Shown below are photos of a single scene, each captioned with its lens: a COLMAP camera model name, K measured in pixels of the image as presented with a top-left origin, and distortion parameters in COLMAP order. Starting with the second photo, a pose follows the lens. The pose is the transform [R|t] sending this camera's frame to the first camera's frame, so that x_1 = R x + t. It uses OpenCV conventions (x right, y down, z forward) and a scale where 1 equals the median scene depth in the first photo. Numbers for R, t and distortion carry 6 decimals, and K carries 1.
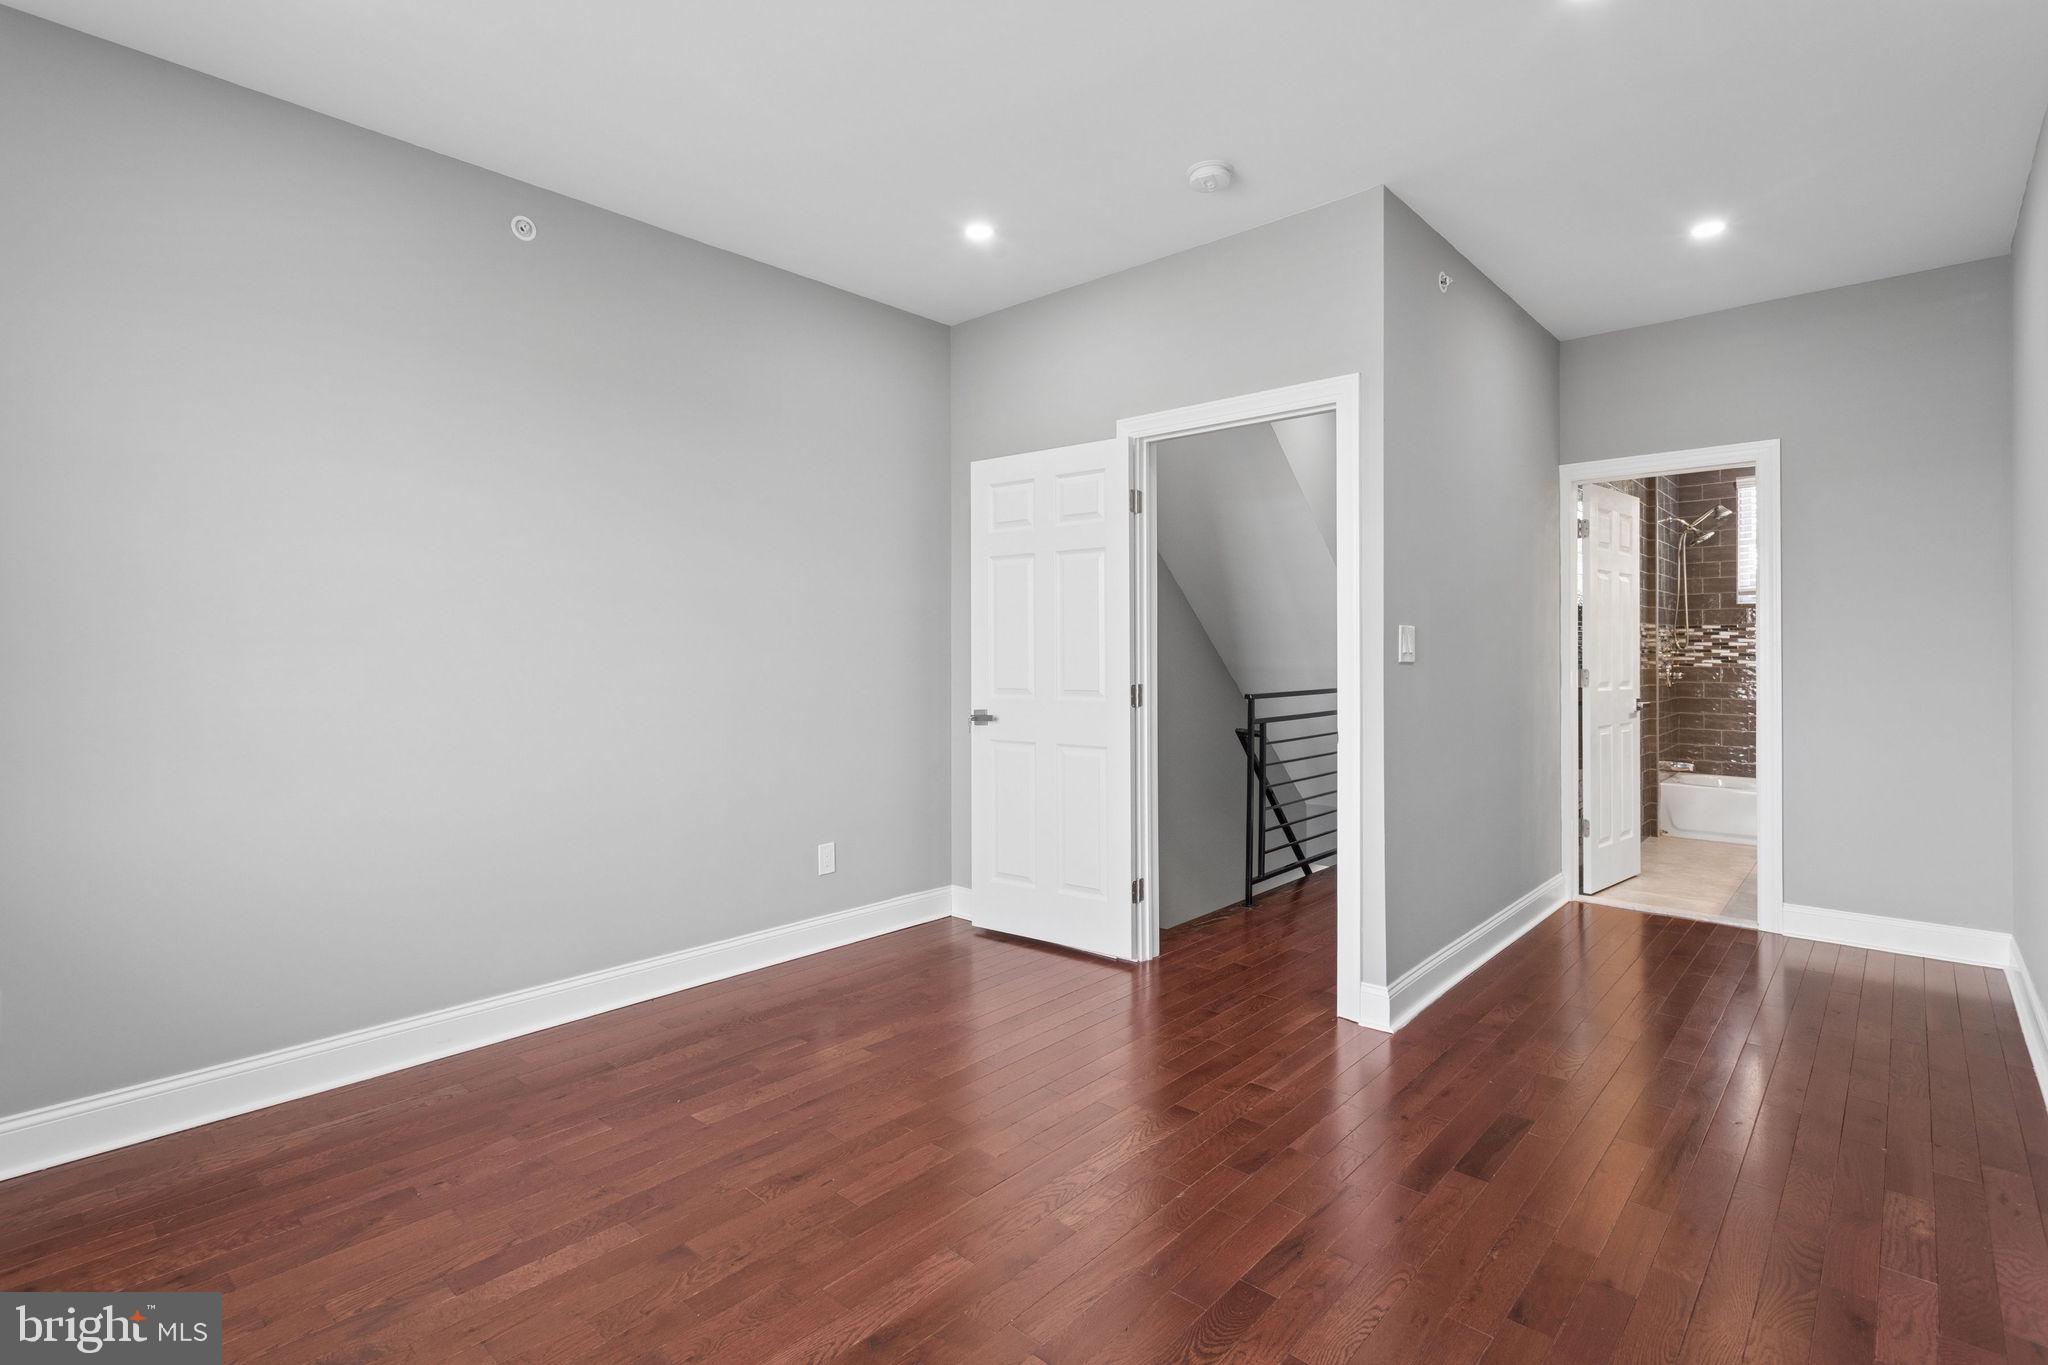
lens RADIAL K [[986.1, 0, 1023.1], [0, 986.1, 659.9], [0, 0, 1]] dist [0.002279, 0.000176]
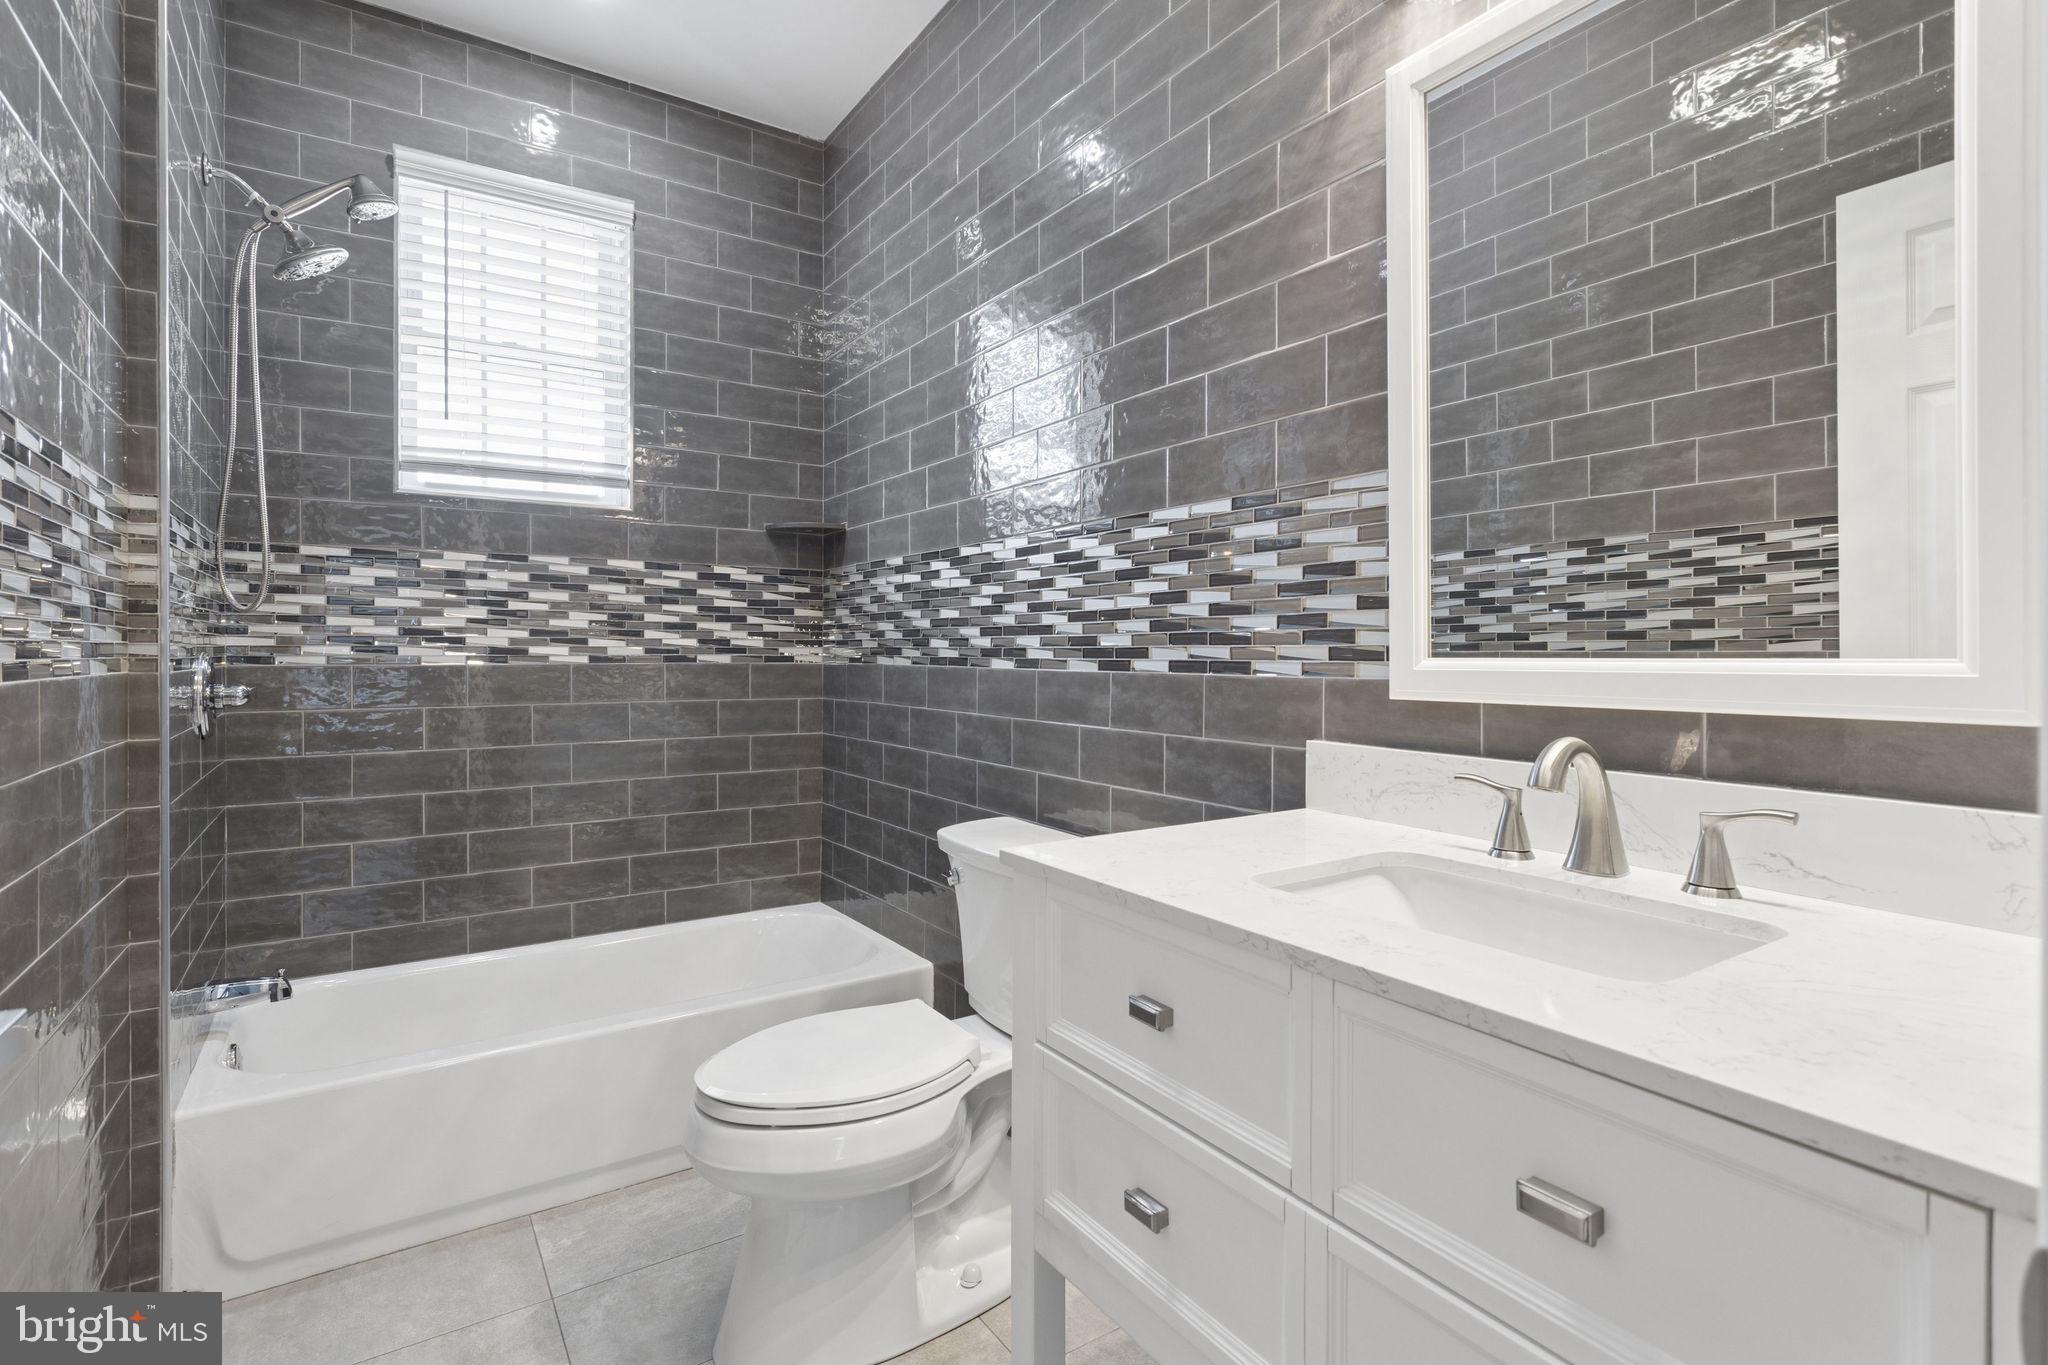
lens RADIAL K [[979.1, 0, 1025.6], [0, 979.1, 654.7], [0, 0, 1]] dist [-0.002887, -0.000397]
pose [[0.246433, 0.001432, 0.969159, 0.426200], [0.007447, 0.999967, -0.003371, 0.006180], [-0.969131, 0.008048, 0.246414, 0.679844]]
